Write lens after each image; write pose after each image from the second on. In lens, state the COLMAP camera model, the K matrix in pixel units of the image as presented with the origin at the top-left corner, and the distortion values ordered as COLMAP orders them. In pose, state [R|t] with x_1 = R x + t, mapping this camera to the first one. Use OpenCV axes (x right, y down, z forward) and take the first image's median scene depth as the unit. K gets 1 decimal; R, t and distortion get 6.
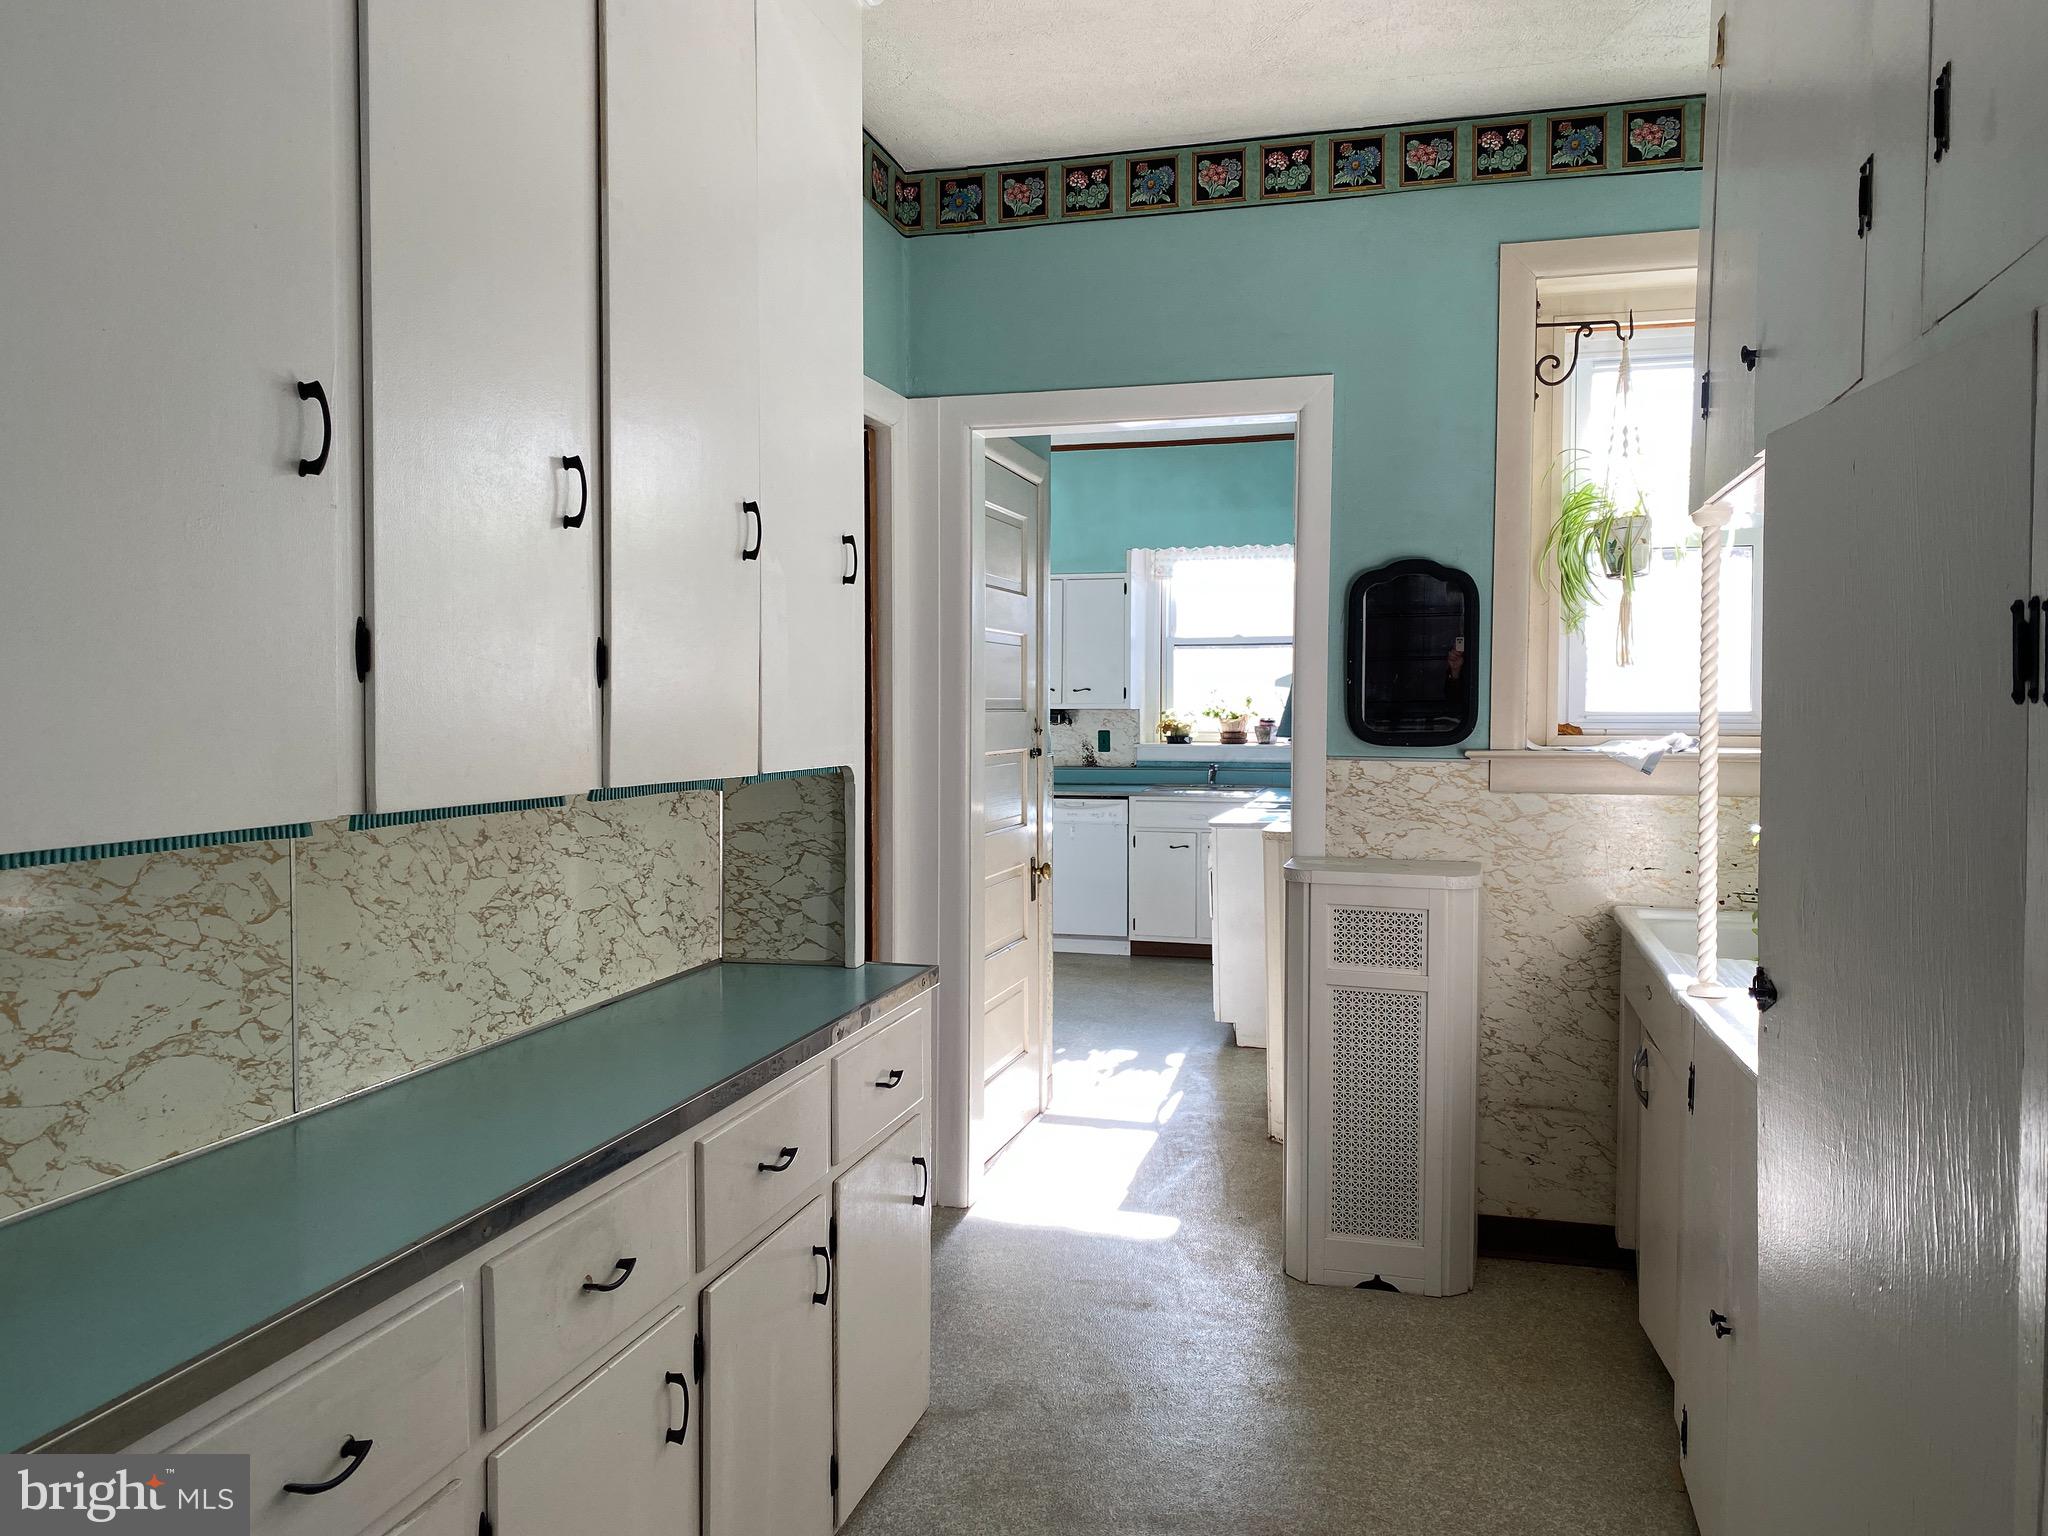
lens RADIAL K [[1563.4, 0, 1029.9], [0, 1563.4, 758.0], [0, 0, 1]] dist [0.018262, -0.010935]
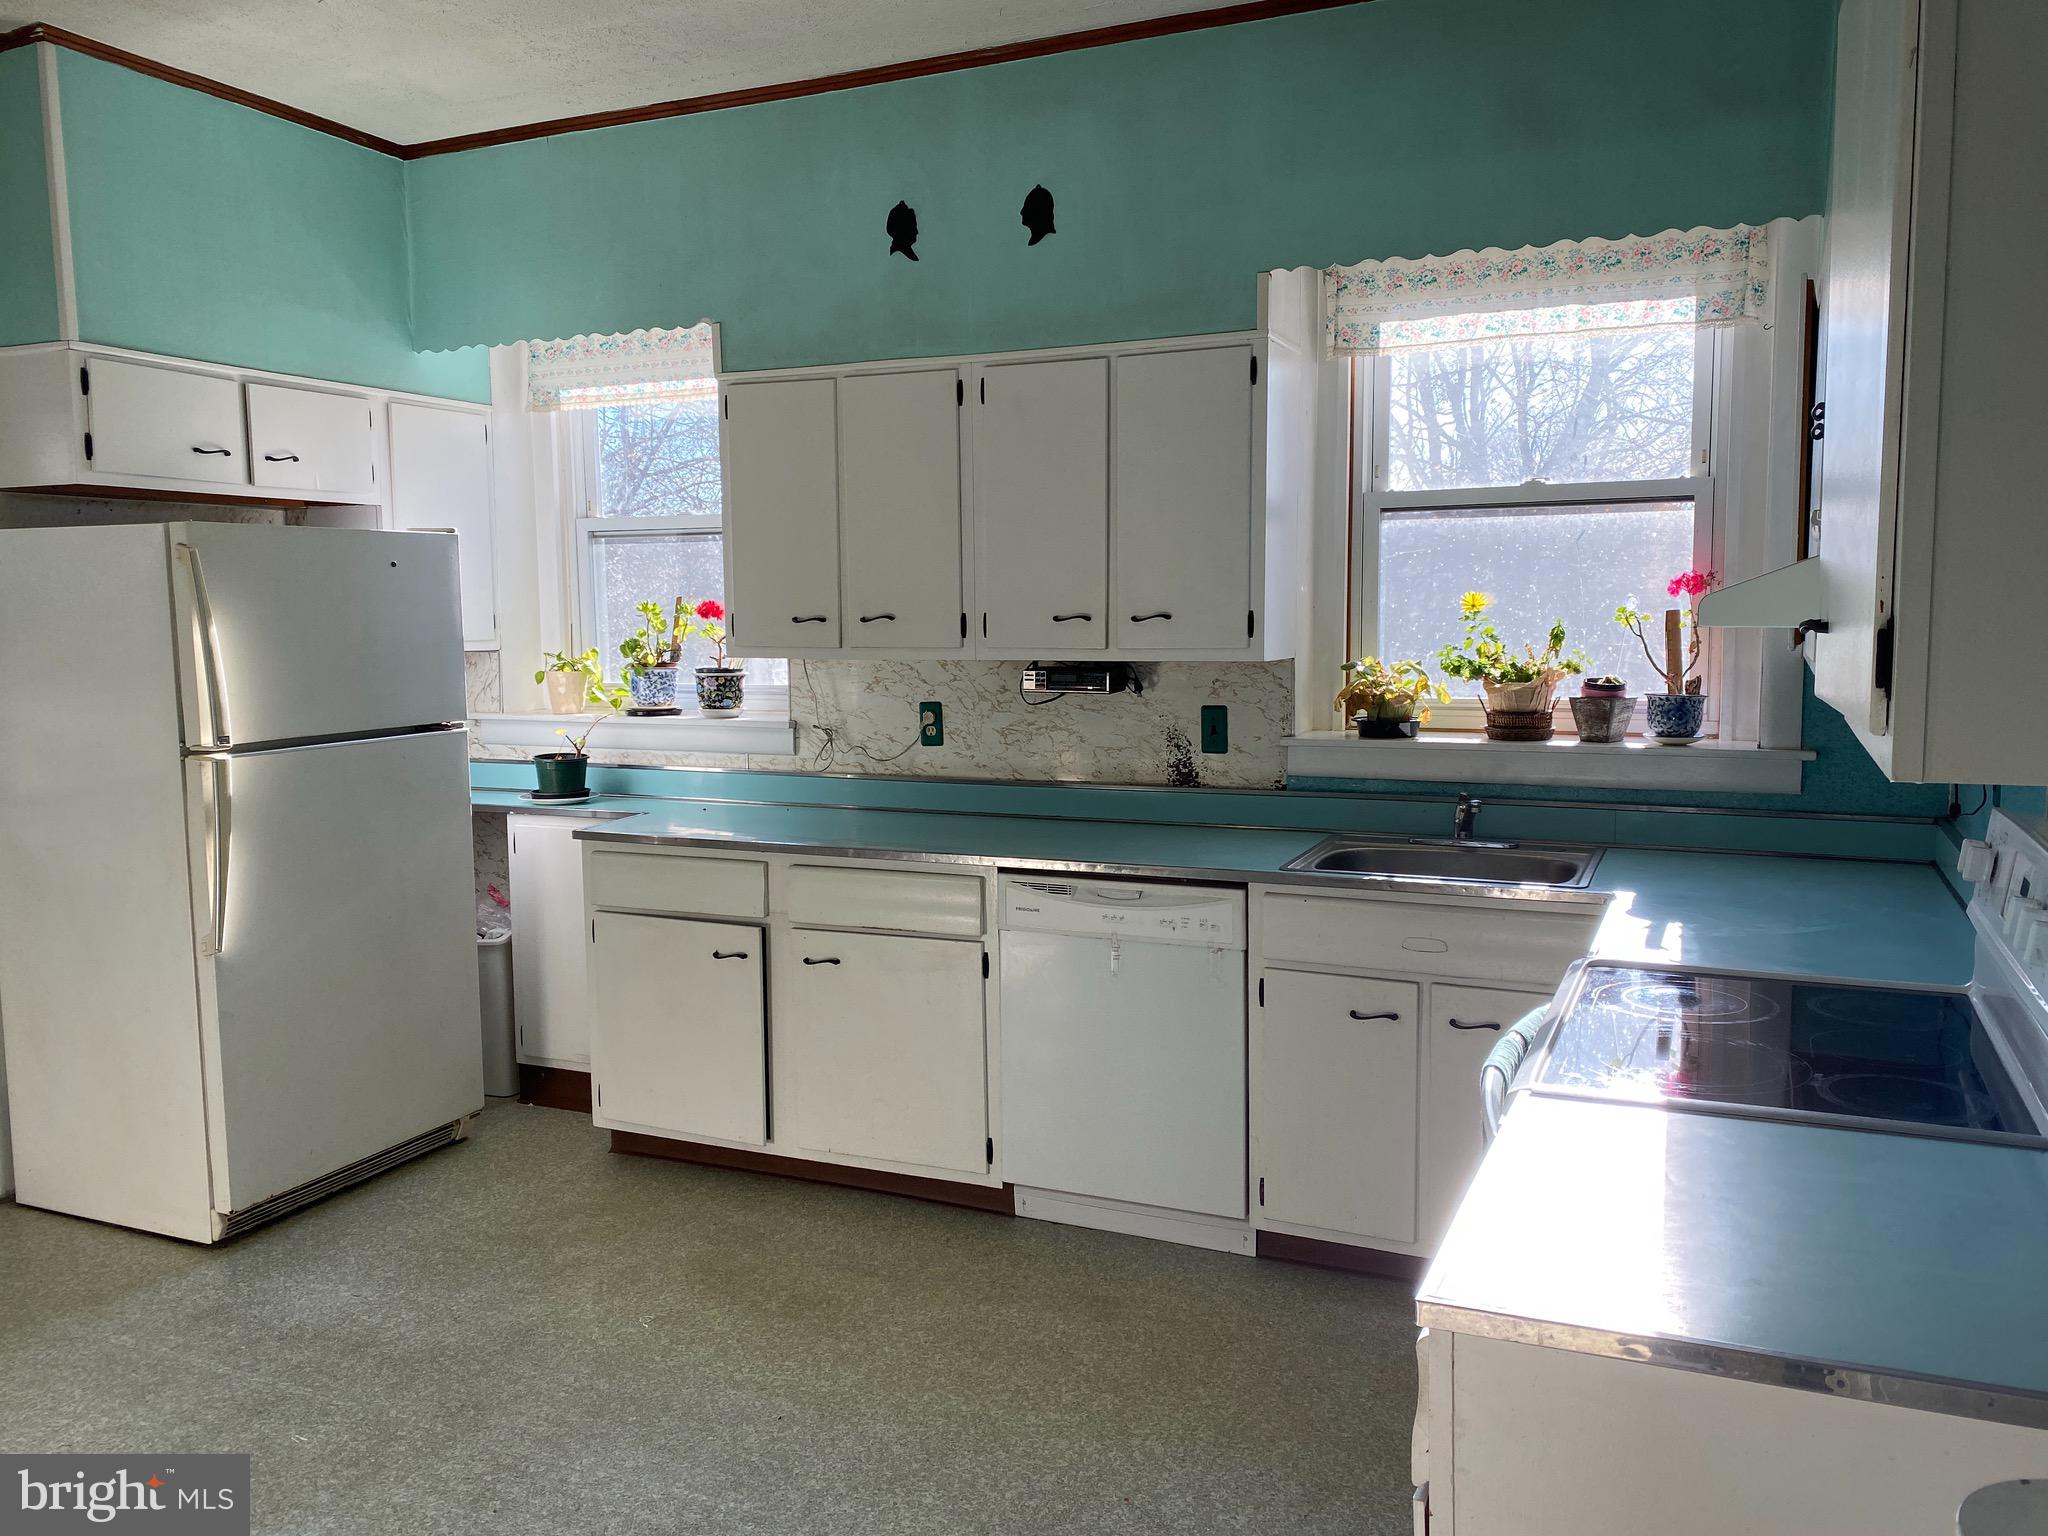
lens RADIAL K [[1563.4, 0, 1029.9], [0, 1563.4, 758.0], [0, 0, 1]] dist [0.018262, -0.010935]
pose [[0.986586, 0.005520, -0.163149, 0.068892], [0.004550, 0.998110, 0.061286, -0.030477], [0.163179, -0.061206, 0.984696, 0.559104]]
